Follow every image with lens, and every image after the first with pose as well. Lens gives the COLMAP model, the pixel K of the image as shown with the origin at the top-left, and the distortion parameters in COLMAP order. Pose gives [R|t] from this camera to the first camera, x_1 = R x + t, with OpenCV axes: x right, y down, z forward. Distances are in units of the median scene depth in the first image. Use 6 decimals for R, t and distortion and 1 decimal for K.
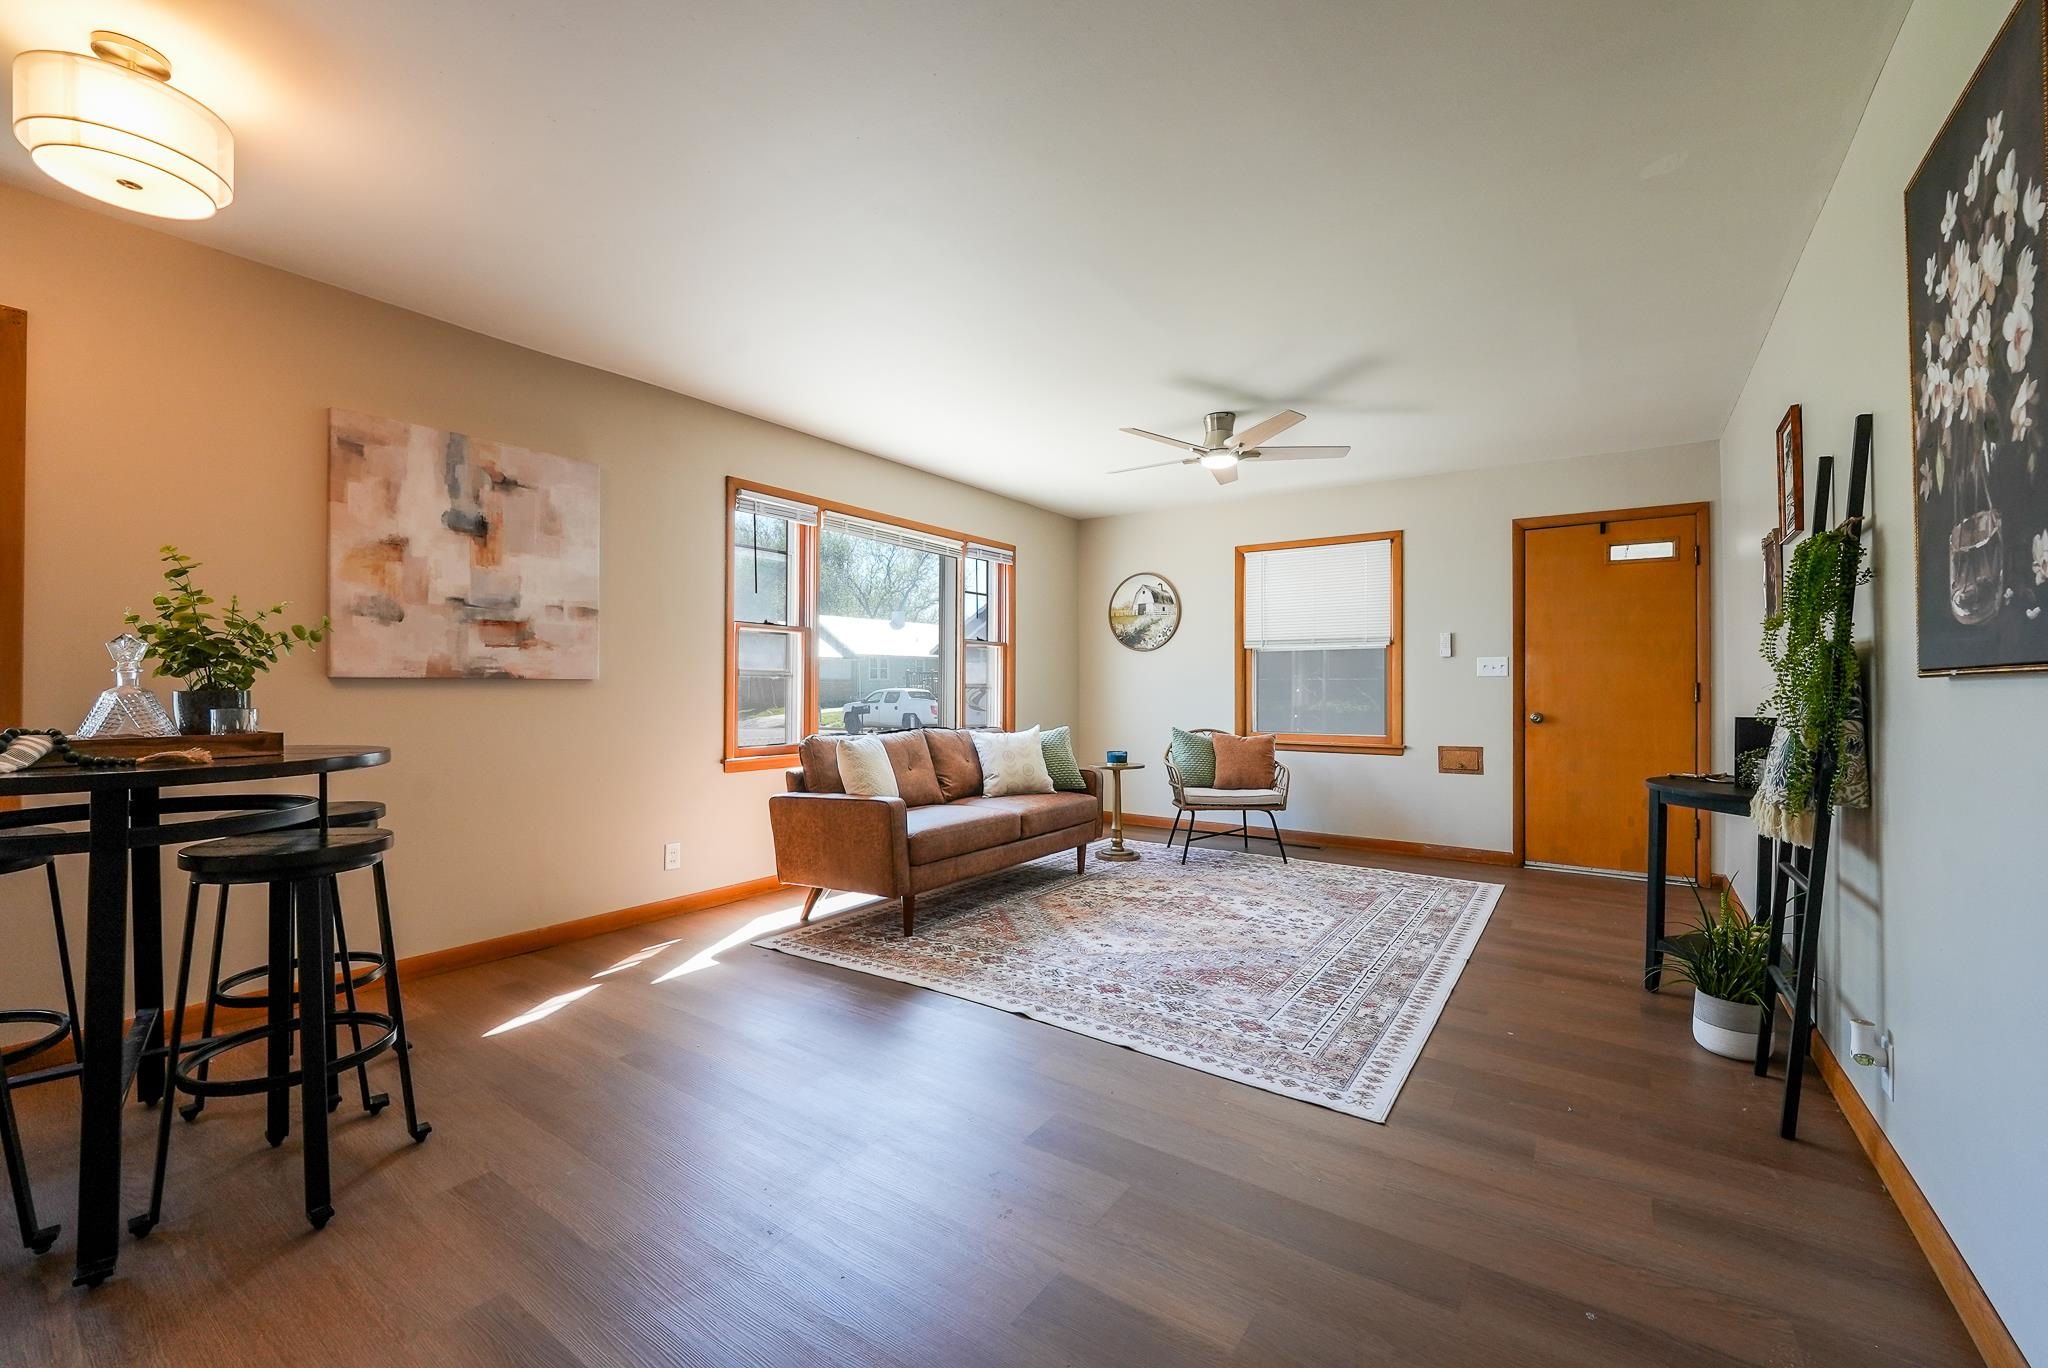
lens RADIAL K [[834.5, 0, 1024.6], [0, 834.5, 684.3], [0, 0, 1]] dist [-0.007094, -0.002173]
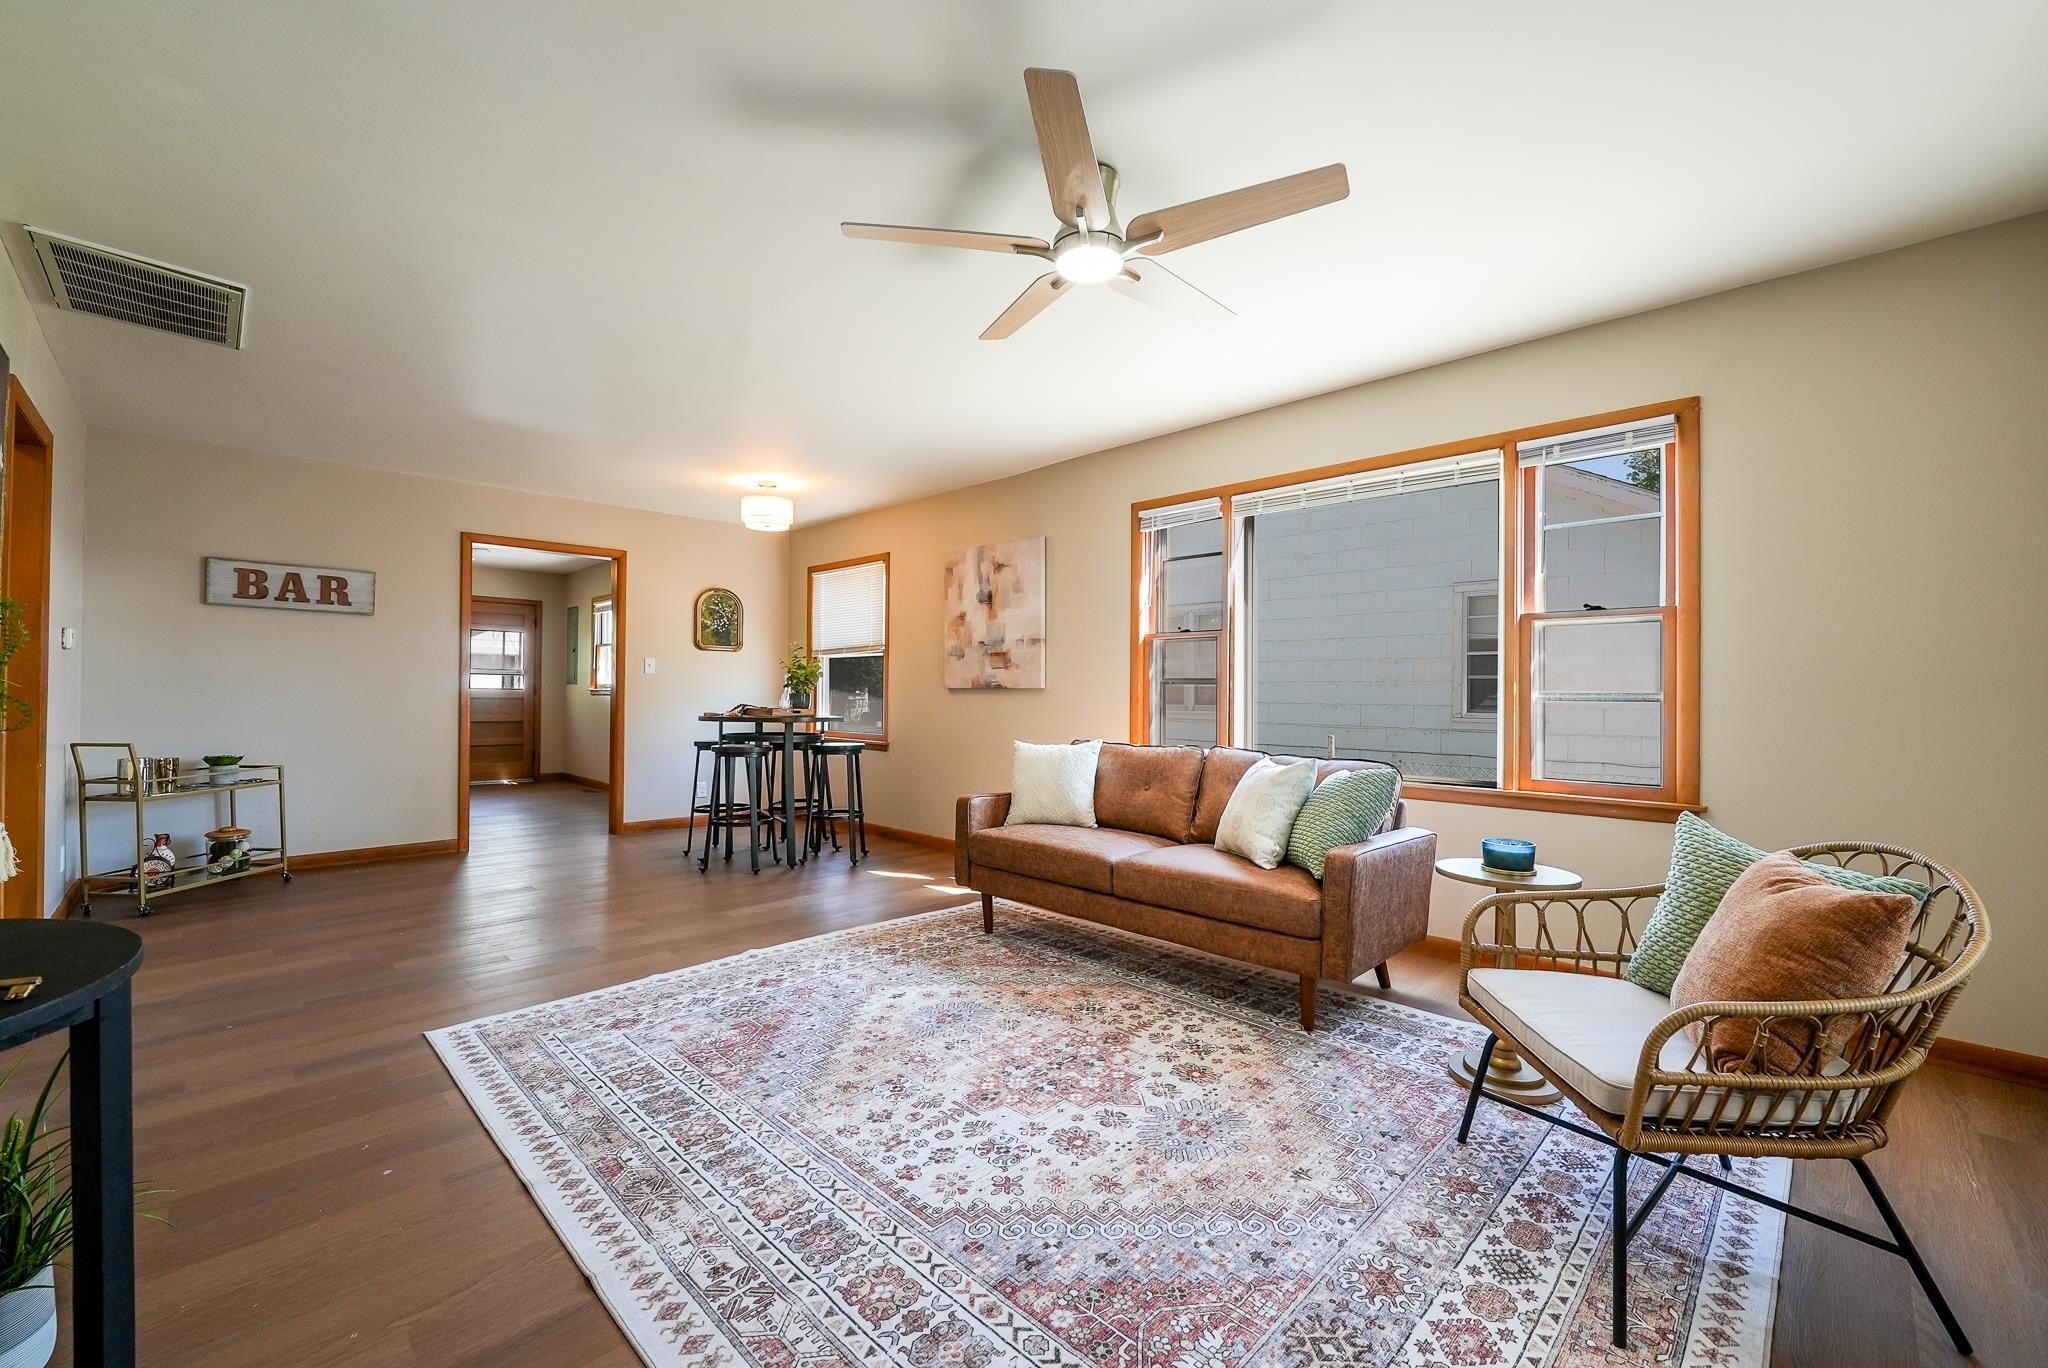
lens RADIAL K [[834.5, 0, 1026.7], [0, 834.5, 687.5], [0, 0, 1]] dist [-0.007094, -0.002173]
pose [[-0.170002, -0.009129, -0.985401, 0.965141], [-0.004524, 0.999954, -0.008483, 0.004705], [0.985433, 0.003016, -0.170035, 1.340880]]
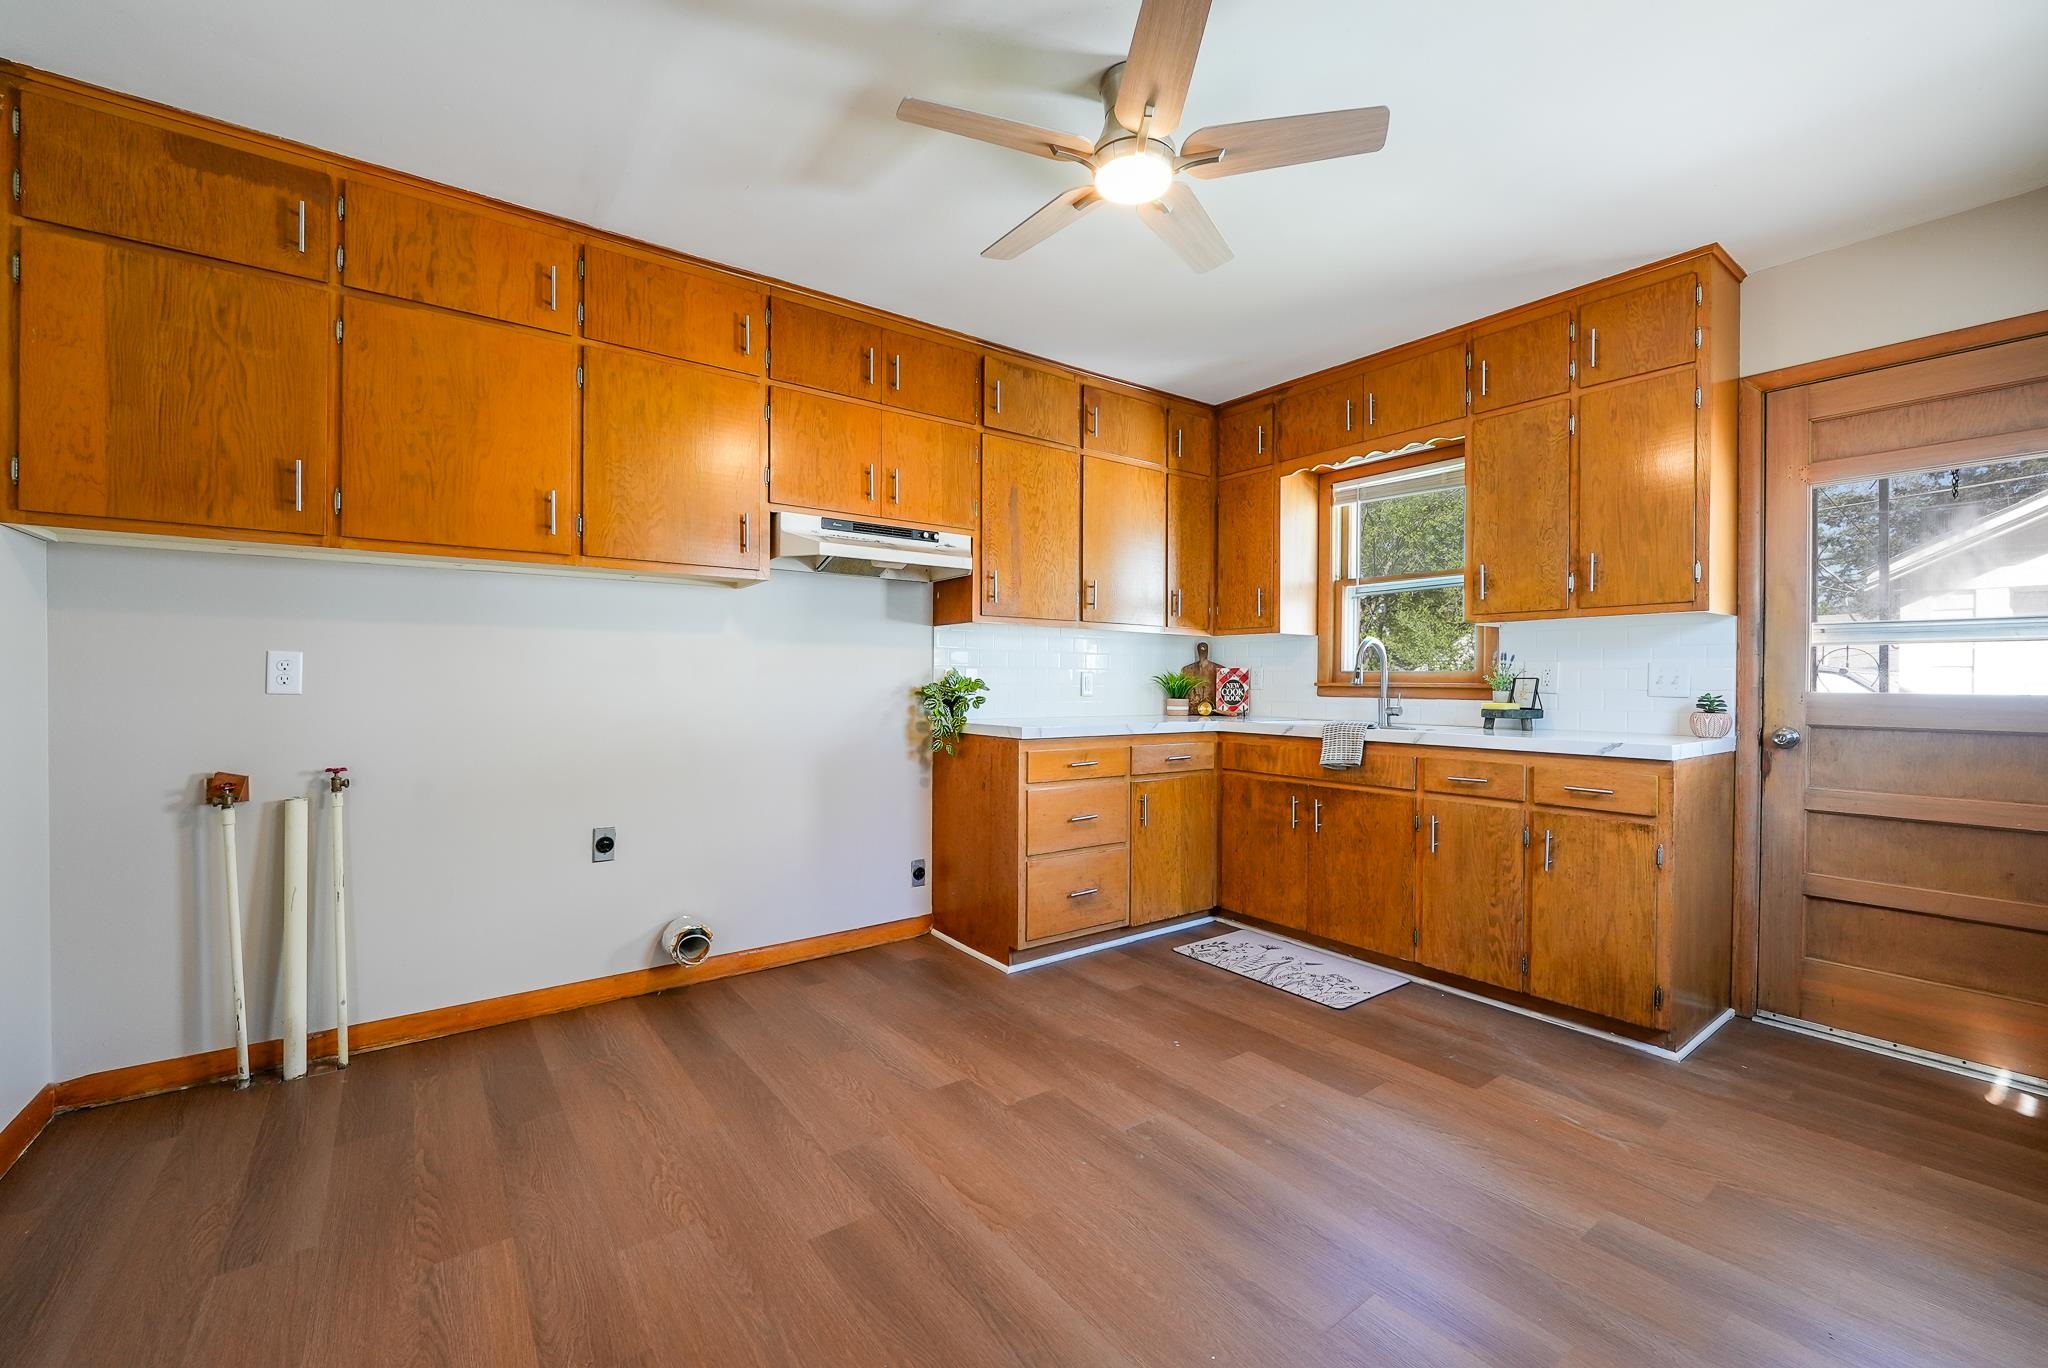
lens RADIAL K [[834.5, 0, 1022.8], [0, 834.5, 687.0], [0, 0, 1]] dist [-0.007094, -0.002173]
pose [[-0.949223, -0.010262, 0.314437, -1.047711], [-0.010106, 0.999947, 0.002128, -0.007763], [-0.314442, -0.001158, -0.949276, -0.045217]]
